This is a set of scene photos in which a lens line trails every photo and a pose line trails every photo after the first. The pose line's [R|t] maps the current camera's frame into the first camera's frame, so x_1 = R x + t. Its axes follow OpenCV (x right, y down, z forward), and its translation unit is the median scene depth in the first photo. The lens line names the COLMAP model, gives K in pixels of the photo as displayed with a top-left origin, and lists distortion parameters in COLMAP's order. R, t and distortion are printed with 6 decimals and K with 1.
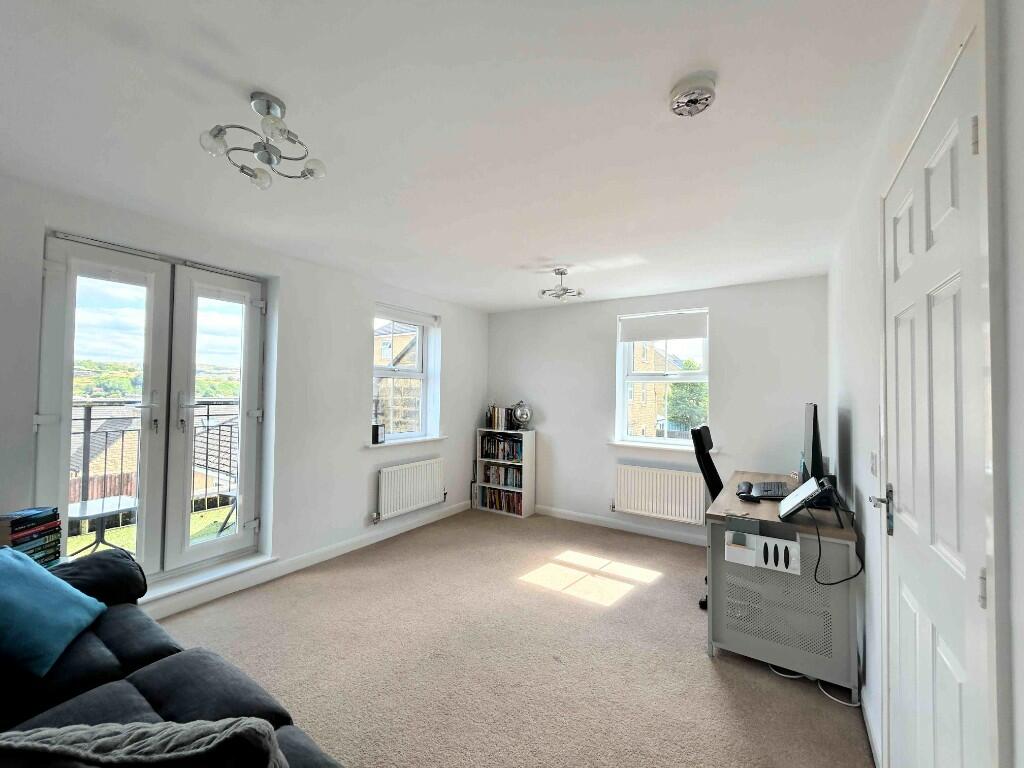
lens RADIAL K [[409.4, 0, 510.7], [0, 409.4, 382.5], [0, 0, 1]] dist [-0.019882, -0.000119]
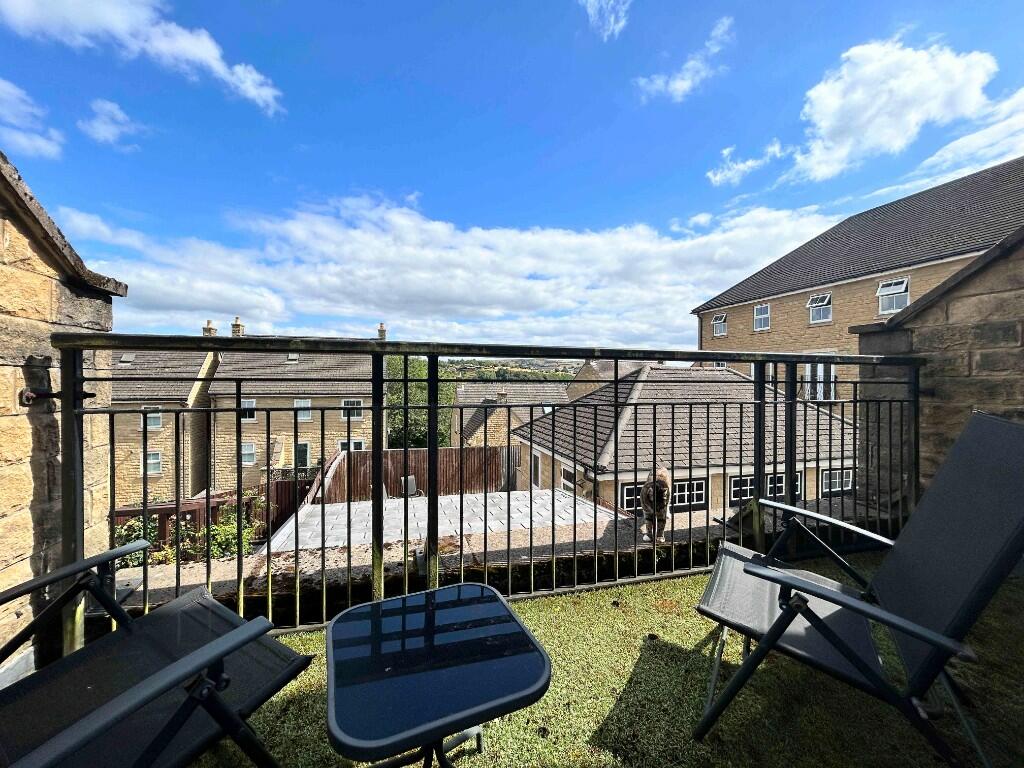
lens RADIAL K [[409.4, 0, 511.6], [0, 409.4, 379.9], [0, 0, 1]] dist [-0.019882, -0.000119]
pose [[0.753830, 0.003802, -0.657058, -0.368286], [0.008908, 0.999832, 0.016005, 0.056051], [0.657009, -0.017918, 0.753670, 0.471611]]
